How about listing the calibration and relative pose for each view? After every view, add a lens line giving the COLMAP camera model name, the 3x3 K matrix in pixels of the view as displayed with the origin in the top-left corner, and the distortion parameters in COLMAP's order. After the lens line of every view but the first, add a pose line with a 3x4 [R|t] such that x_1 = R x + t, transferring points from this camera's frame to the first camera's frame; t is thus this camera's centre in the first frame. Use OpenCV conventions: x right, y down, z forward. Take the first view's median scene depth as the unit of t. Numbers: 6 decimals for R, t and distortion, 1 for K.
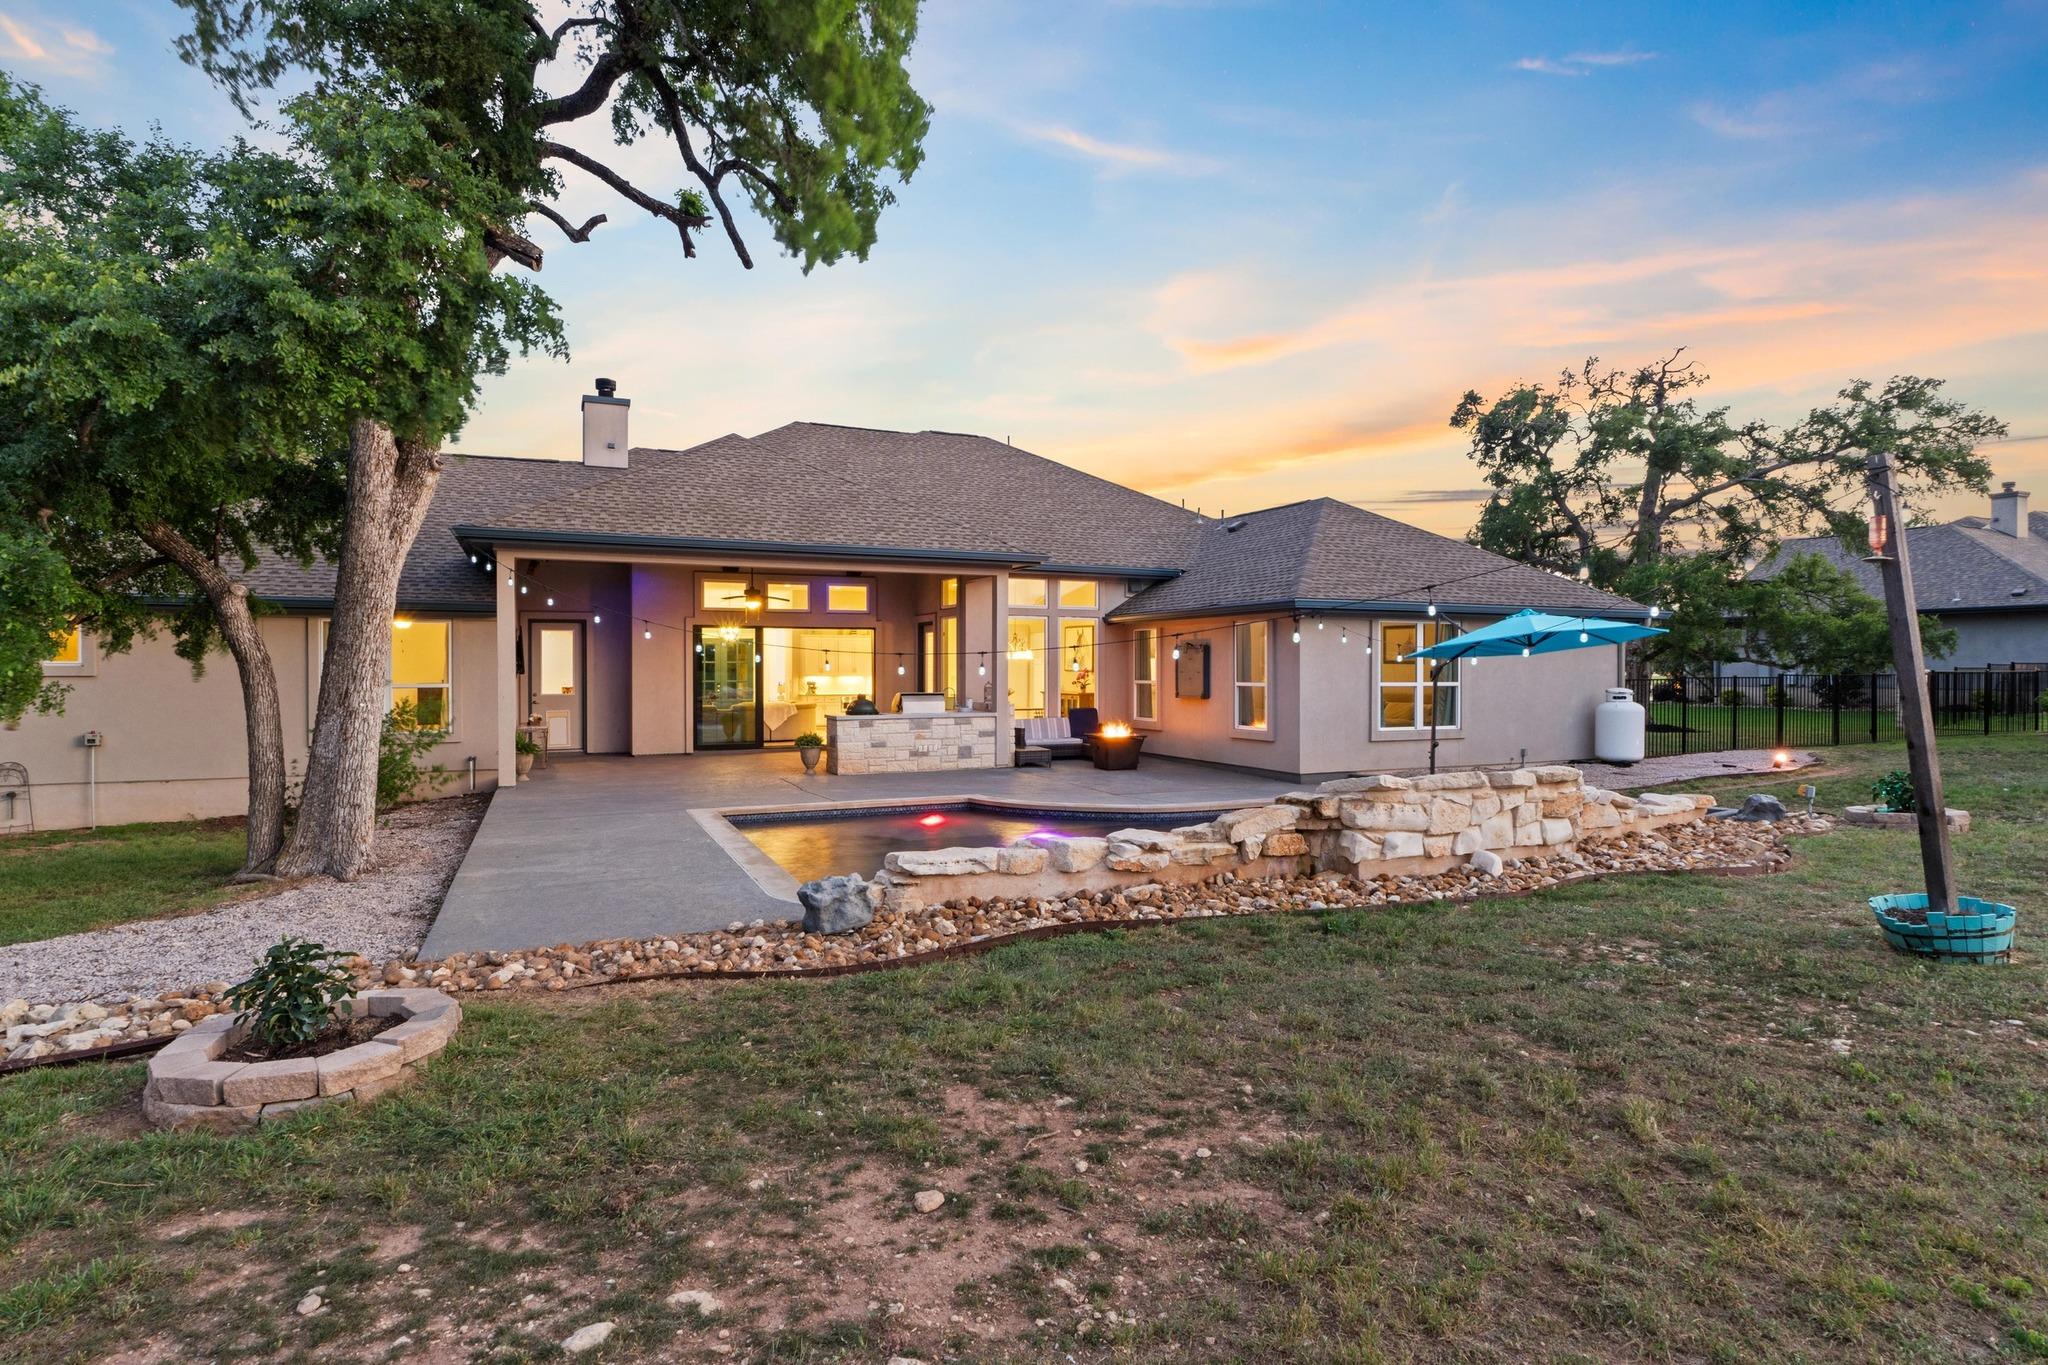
lens RADIAL K [[1056.5, 0, 1022.9], [0, 1056.5, 682.3], [0, 0, 1]] dist [0.000961, 0.000023]
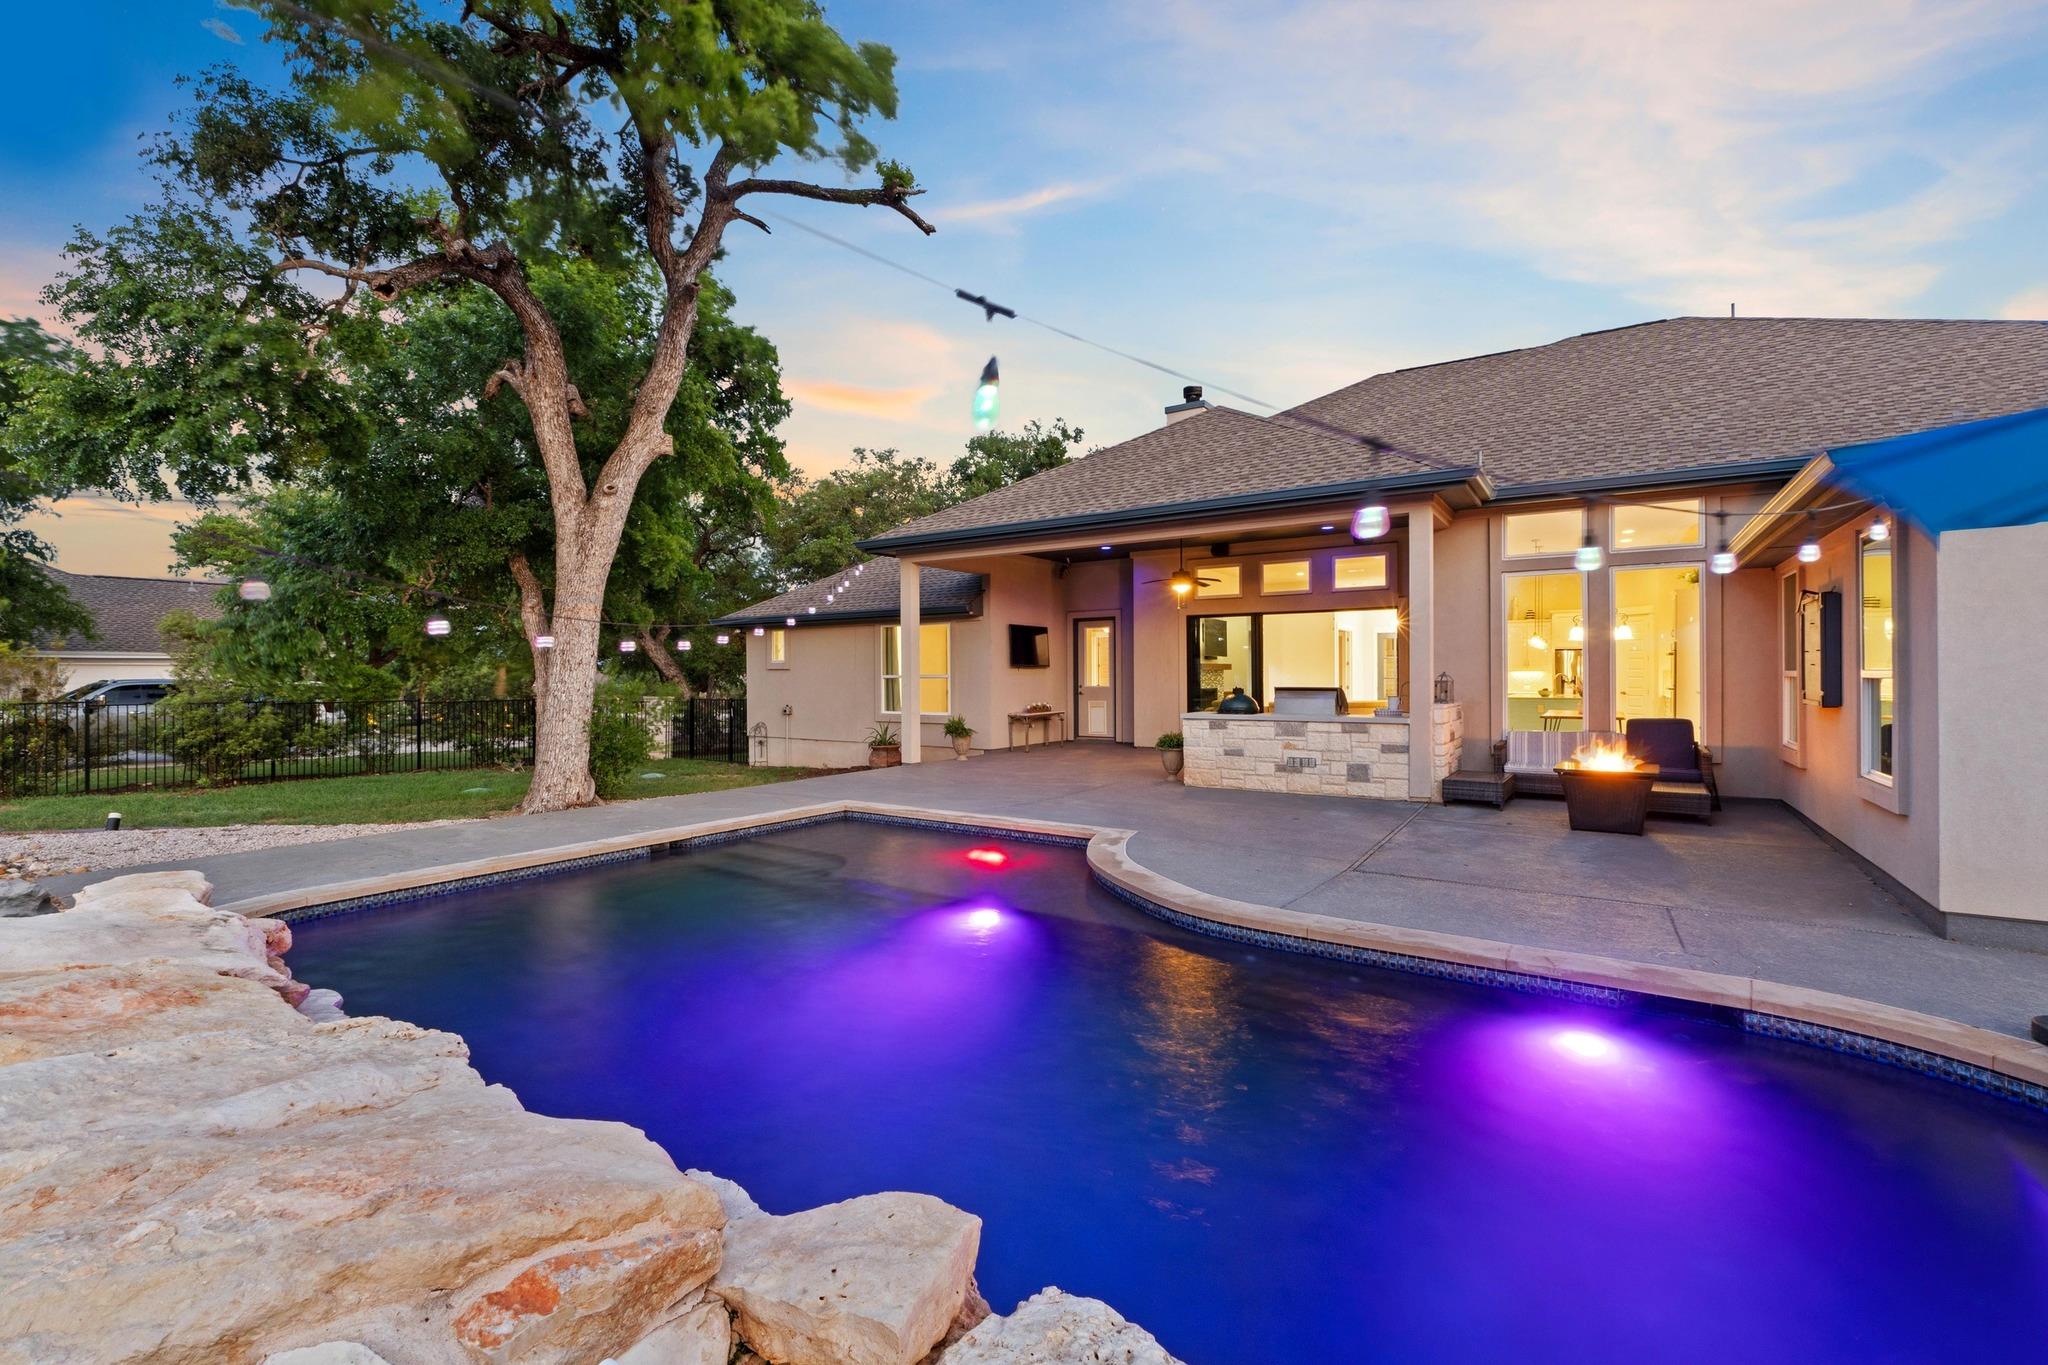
lens RADIAL K [[891.7, 0, 1018.8], [0, 891.7, 674.3], [0, 0, 1]] dist [-0.000147, -0.000006]
pose [[0.532791, -0.004518, -0.846235, 0.323012], [-0.005317, 0.999948, -0.008687, 0.007177], [0.846230, 0.009128, 0.532740, 0.490410]]
